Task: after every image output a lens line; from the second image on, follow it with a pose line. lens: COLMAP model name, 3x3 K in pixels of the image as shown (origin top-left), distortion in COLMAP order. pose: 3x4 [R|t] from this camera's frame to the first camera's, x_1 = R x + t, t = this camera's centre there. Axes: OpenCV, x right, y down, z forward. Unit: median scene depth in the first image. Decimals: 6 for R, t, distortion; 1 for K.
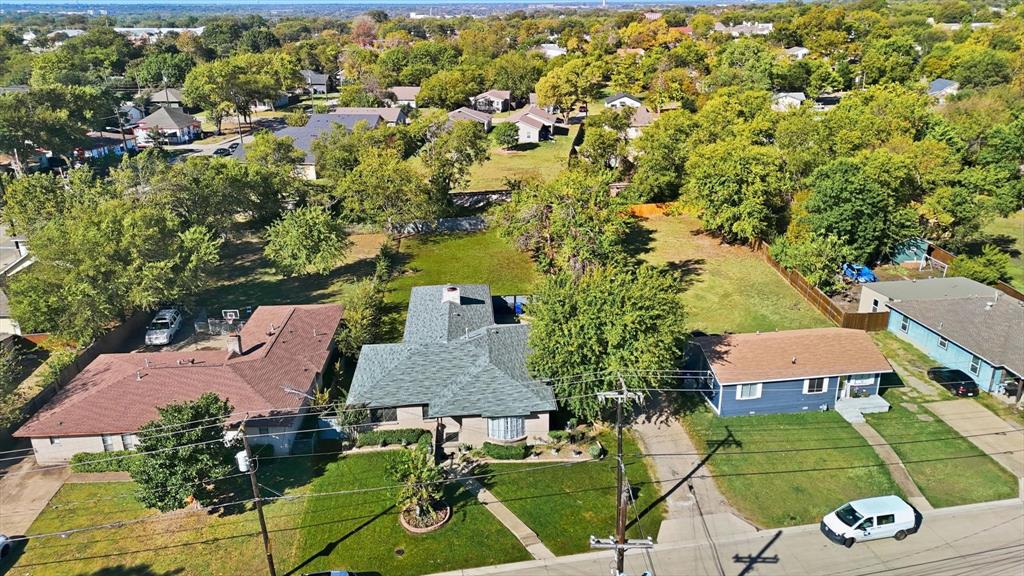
lens RADIAL K [[747.8, 0, 512.0], [0, 747.8, 288.0], [0, 0, 1]] dist [0.077493, -0.066627]
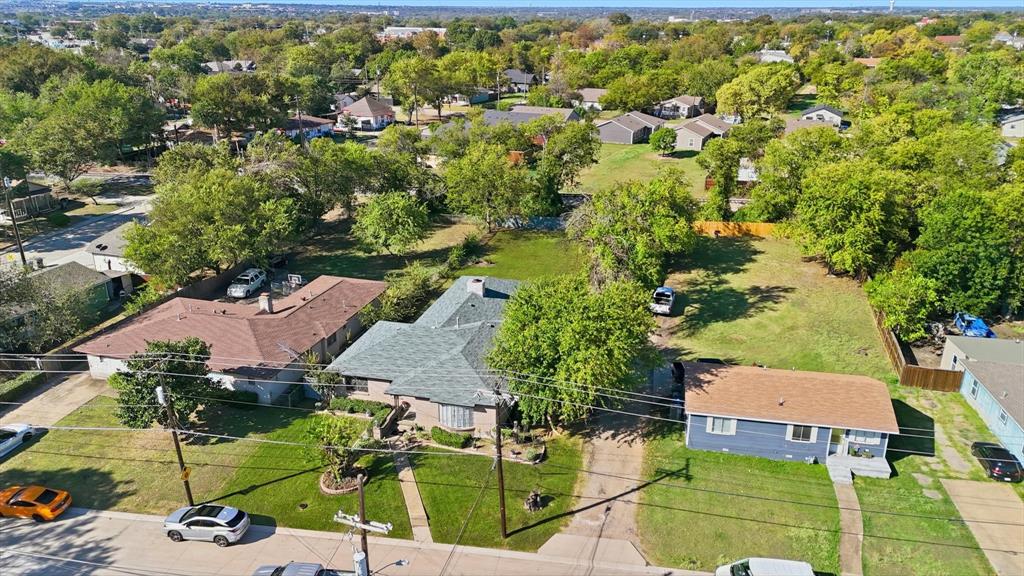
lens RADIAL K [[747.8, 0, 512.0], [0, 747.8, 288.0], [0, 0, 1]] dist [0.077493, -0.066627]
pose [[0.946309, 0.126724, -0.297390, 0.276222], [-0.127854, 0.991668, 0.015734, -0.011238], [0.296906, 0.023134, 0.954626, 0.028062]]
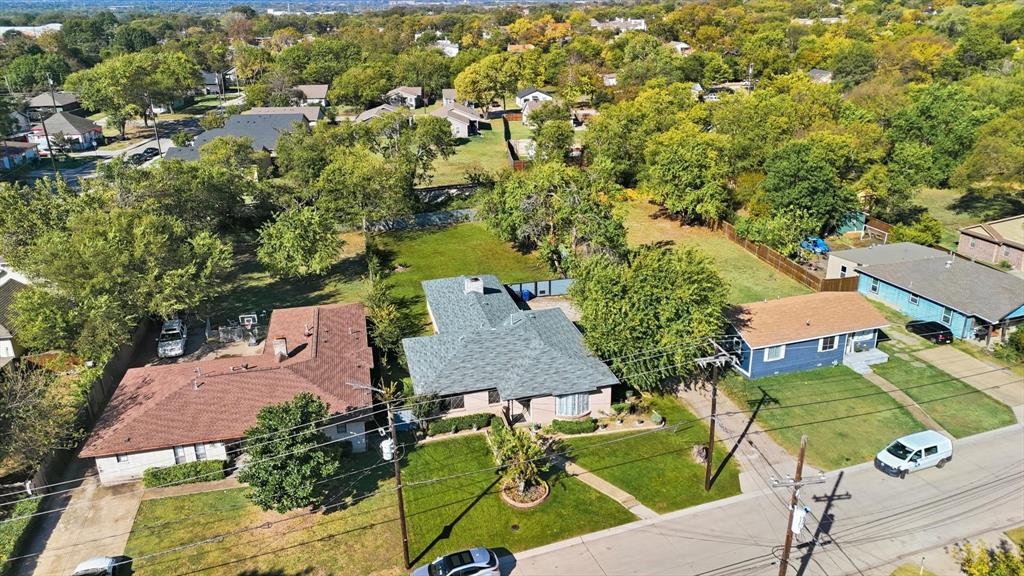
lens RADIAL K [[747.8, 0, 512.0], [0, 747.8, 288.0], [0, 0, 1]] dist [0.077493, -0.066627]
pose [[0.984827, -0.063872, 0.161359, -0.197145], [0.063250, 0.997957, 0.008996, 0.007097], [-0.161604, 0.001346, 0.986855, -0.016936]]
